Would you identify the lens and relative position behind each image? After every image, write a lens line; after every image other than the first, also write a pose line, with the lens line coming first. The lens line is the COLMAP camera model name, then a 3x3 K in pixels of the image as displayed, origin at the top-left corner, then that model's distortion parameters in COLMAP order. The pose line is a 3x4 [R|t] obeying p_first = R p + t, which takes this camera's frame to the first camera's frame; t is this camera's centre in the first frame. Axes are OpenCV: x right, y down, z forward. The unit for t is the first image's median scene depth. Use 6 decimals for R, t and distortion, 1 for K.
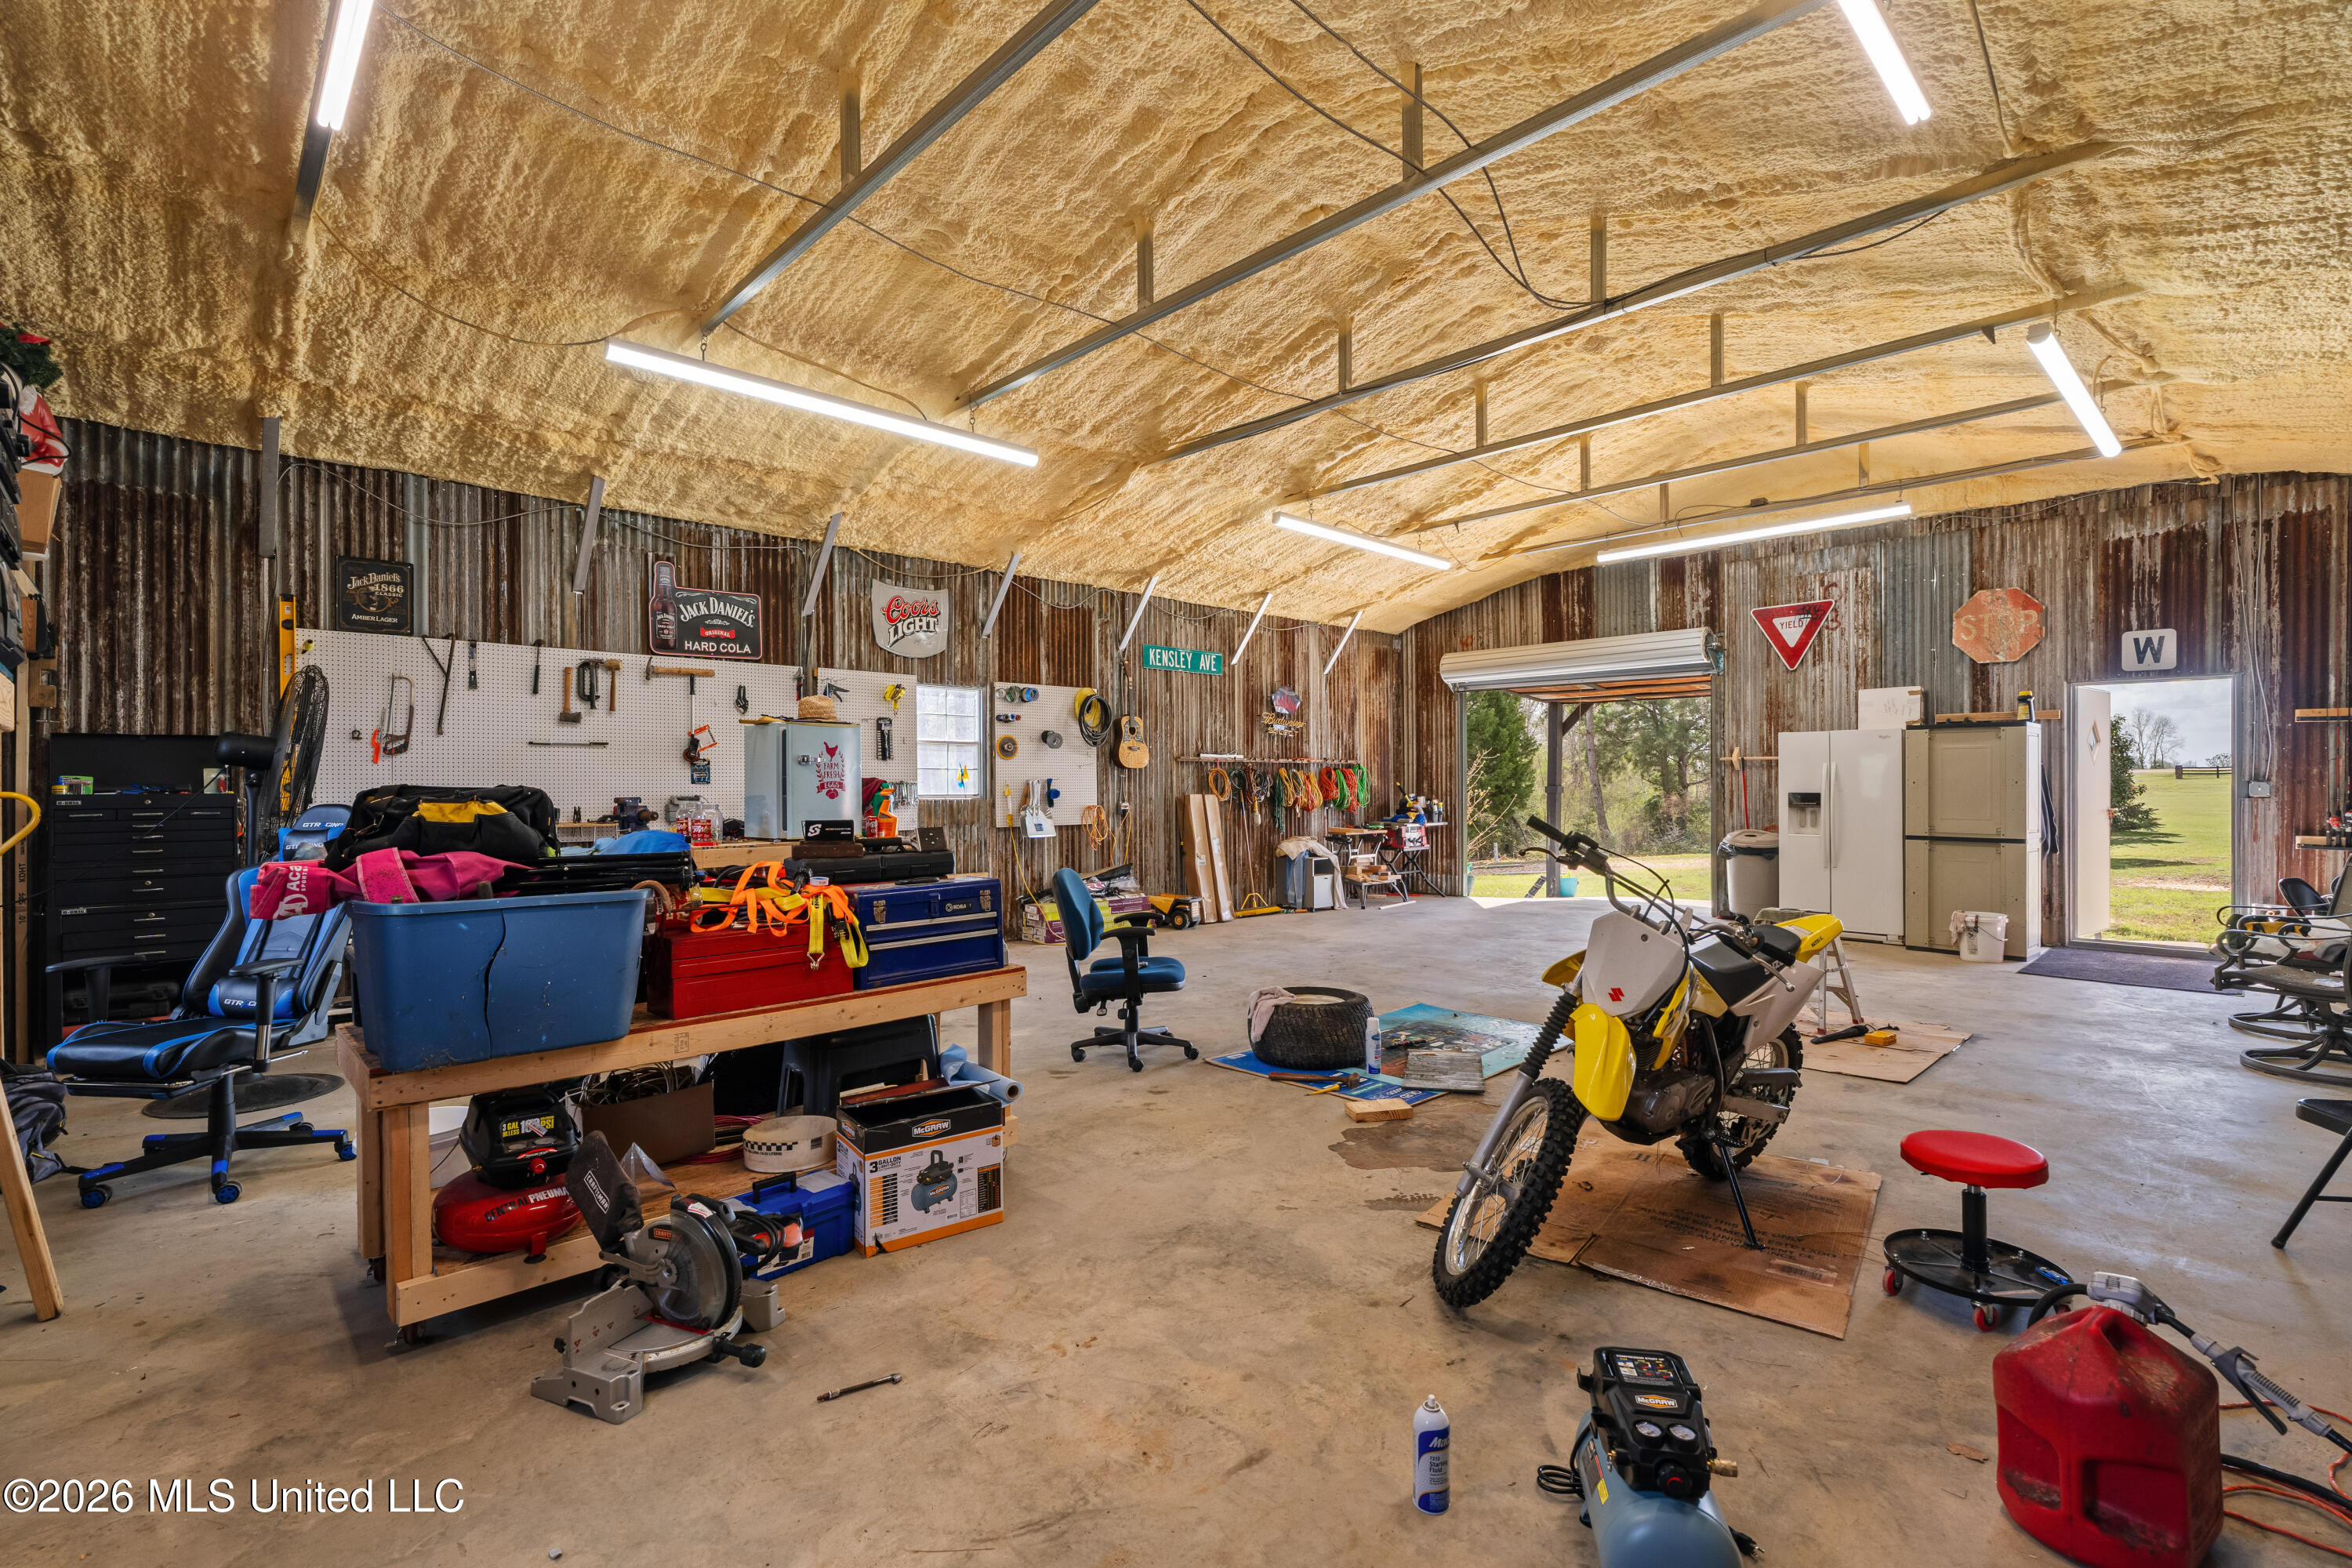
lens RADIAL K [[1053.7, 0, 1177.5], [0, 1053.7, 778.6], [0, 0, 1]] dist [-0.007117, 0.001701]
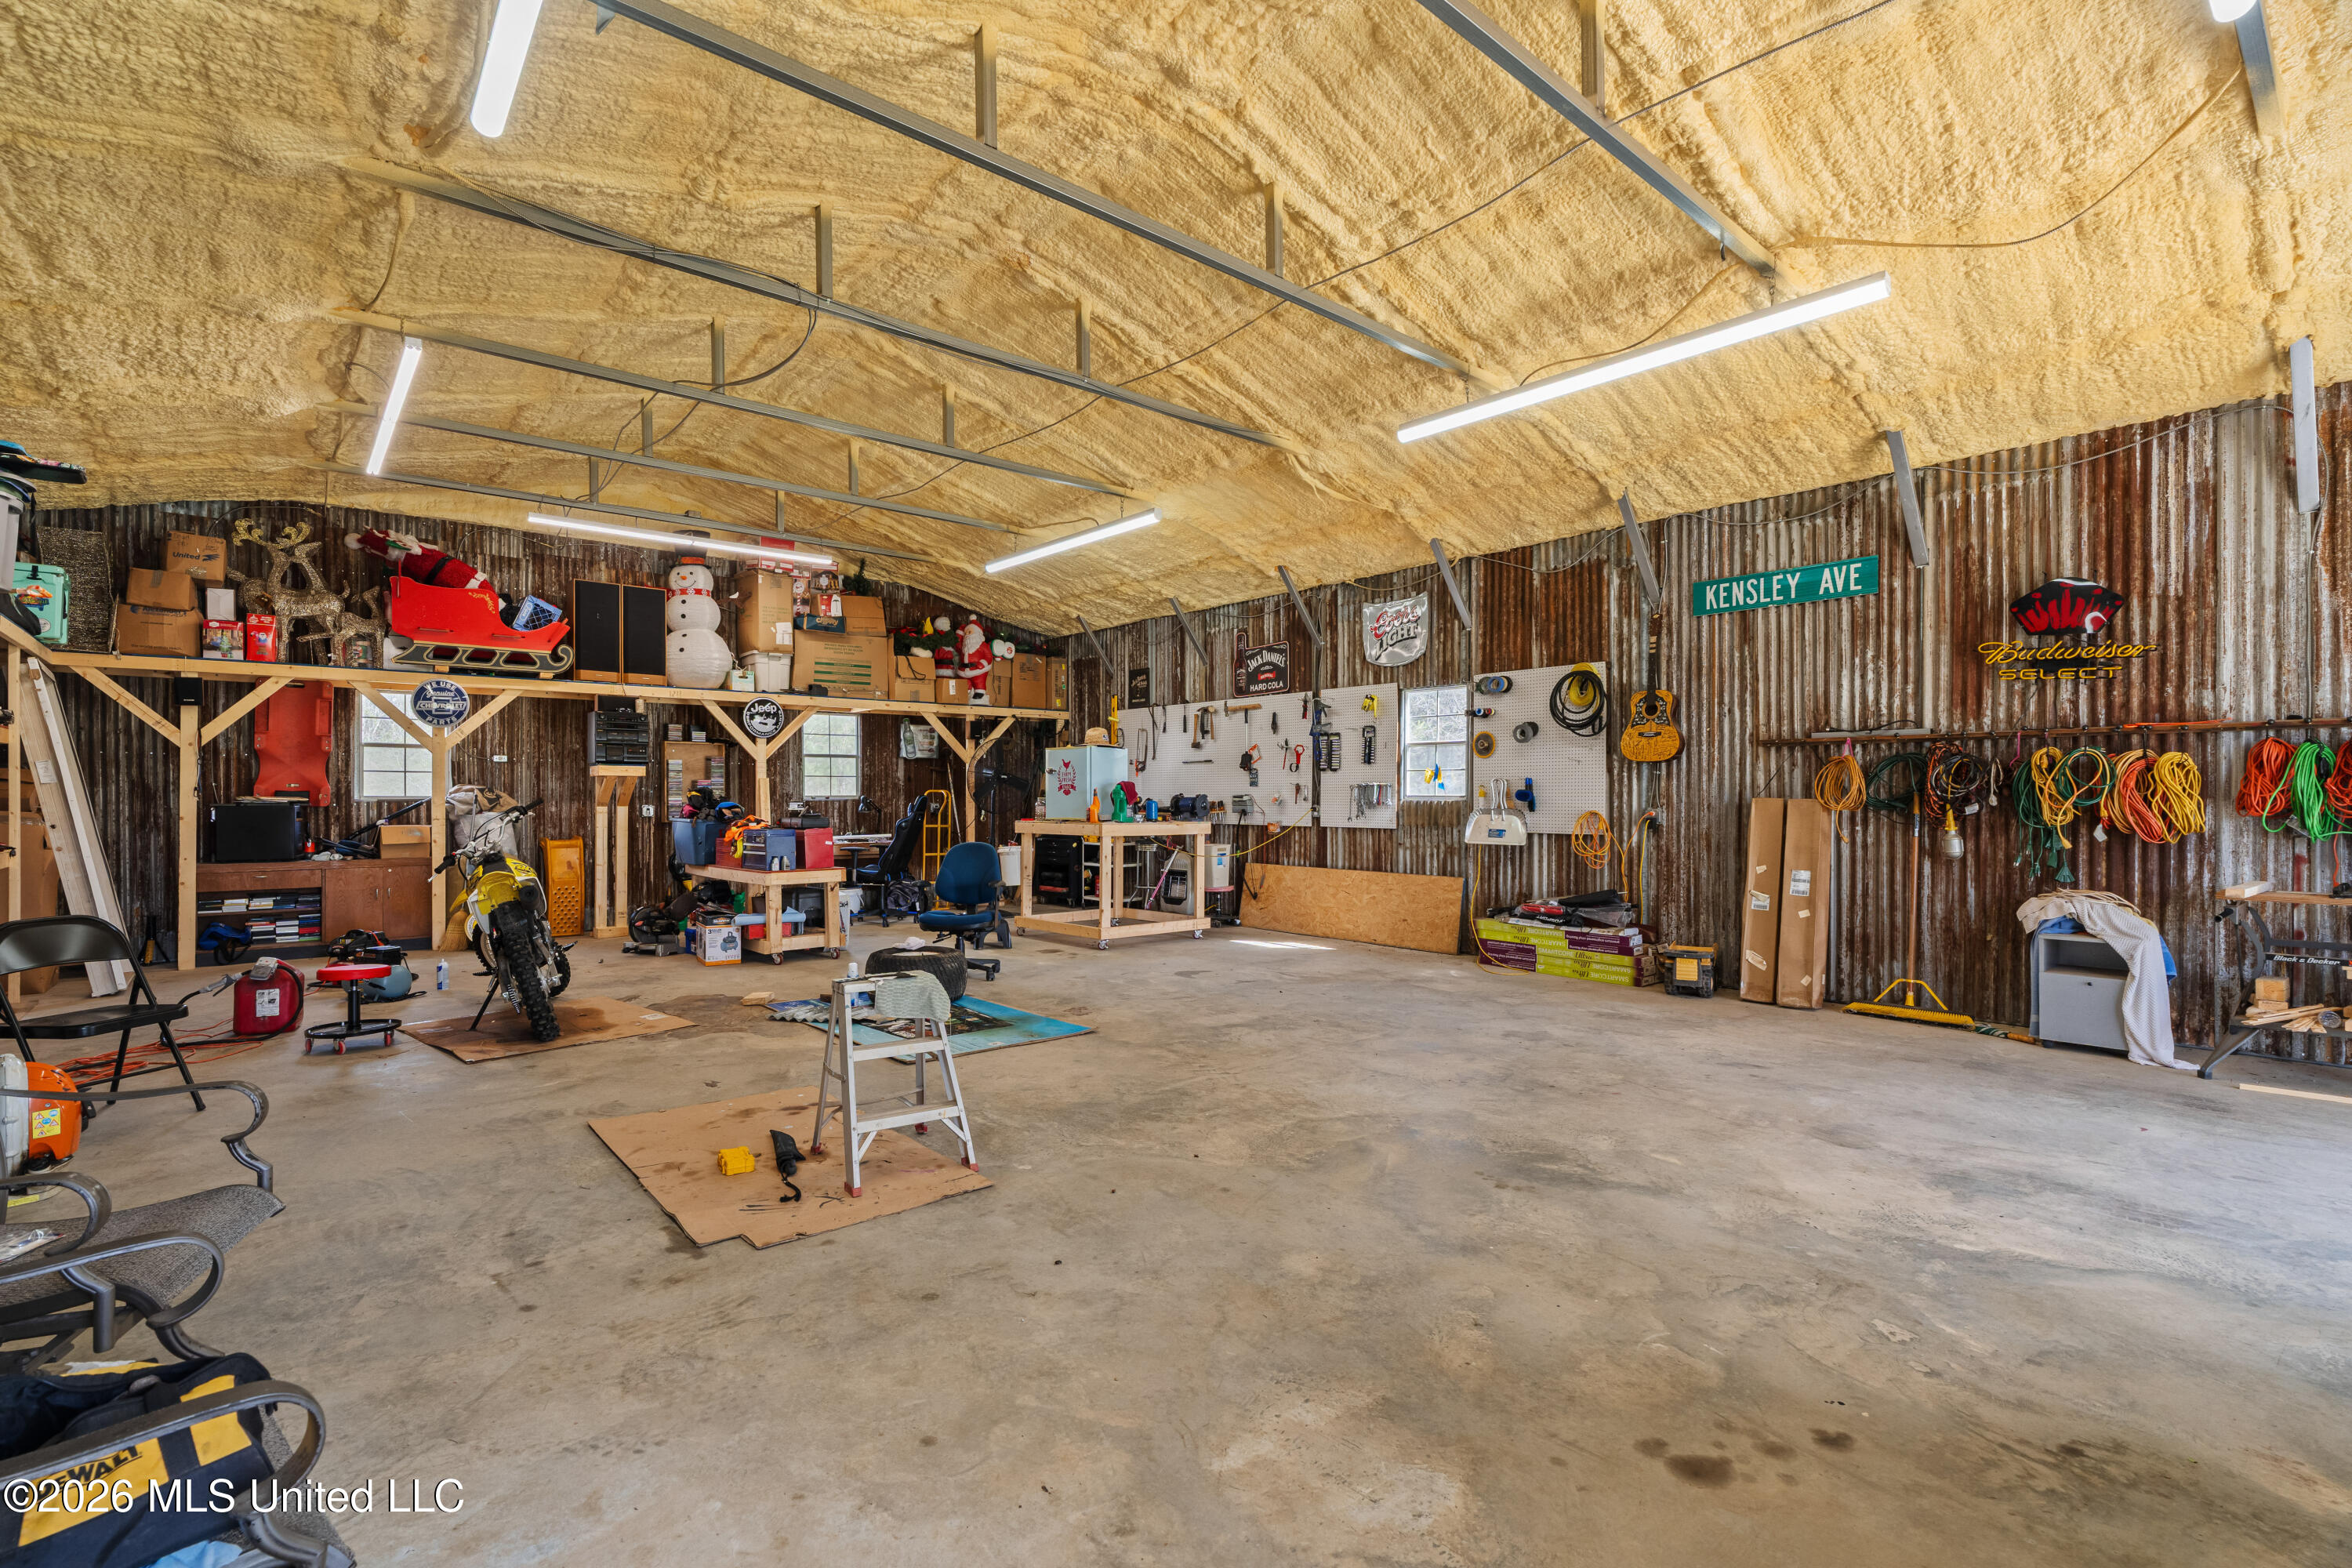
lens RADIAL K [[1053.7, 0, 1167.3], [0, 1053.7, 798.2], [0, 0, 1]] dist [-0.007117, 0.001701]
pose [[-0.059629, -0.003348, -0.998215, 0.835374], [-0.004829, 0.999984, -0.003066, 0.022709], [0.998209, 0.004638, -0.059645, 0.854568]]
